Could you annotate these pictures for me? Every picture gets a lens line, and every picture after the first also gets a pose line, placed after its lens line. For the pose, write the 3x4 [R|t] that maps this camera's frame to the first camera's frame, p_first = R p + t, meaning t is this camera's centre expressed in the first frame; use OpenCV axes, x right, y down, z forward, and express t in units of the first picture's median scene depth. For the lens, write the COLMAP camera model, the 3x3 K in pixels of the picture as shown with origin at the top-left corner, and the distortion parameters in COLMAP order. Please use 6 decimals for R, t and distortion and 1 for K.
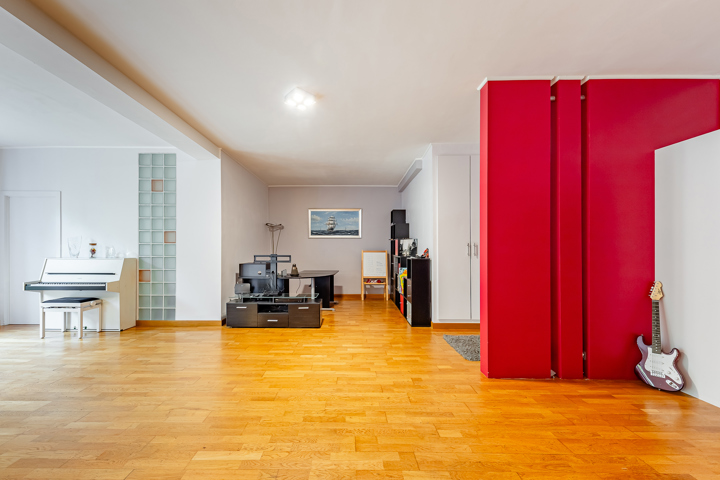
lens RADIAL K [[286.4, 0, 357.1], [0, 286.4, 247.5], [0, 0, 1]] dist [0.003678, 0.000356]
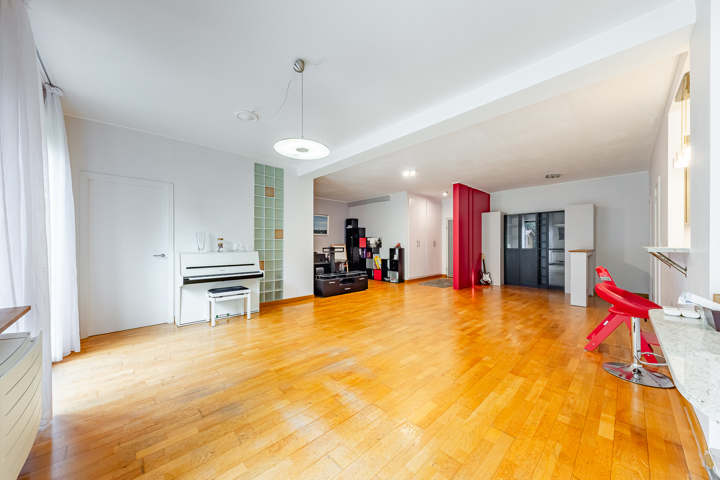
lens RADIAL K [[253.2, 0, 366.2], [0, 253.2, 242.8], [0, 0, 1]] dist [0.002250, 0.000178]
pose [[0.708022, 0.001450, 0.706189, -1.174449], [-0.003552, 0.999993, 0.001508, -0.000842], [-0.706181, -0.003576, 0.708022, -0.063039]]
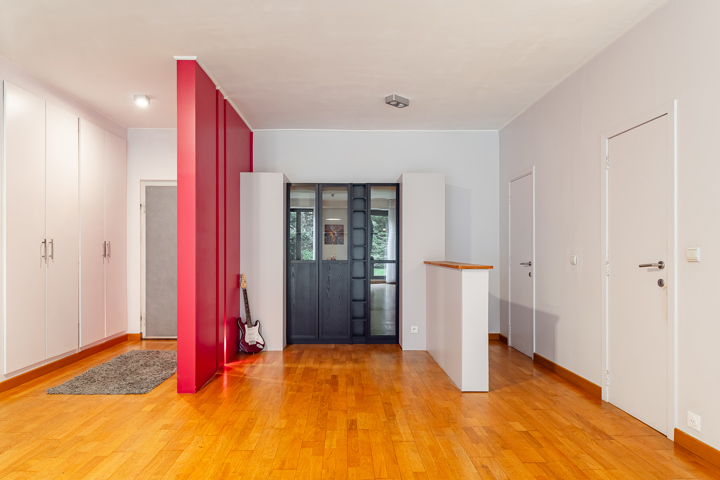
lens RADIAL K [[416.9, 0, 346.9], [0, 416.9, 250.8], [0, 0, 1]] dist [0.001290, 0.000183]
pose [[-0.014499, 0.002171, 0.999893, -0.515361], [-0.005590, 0.999982, -0.002252, 0.009389], [-0.999879, -0.005622, -0.014487, 0.339030]]
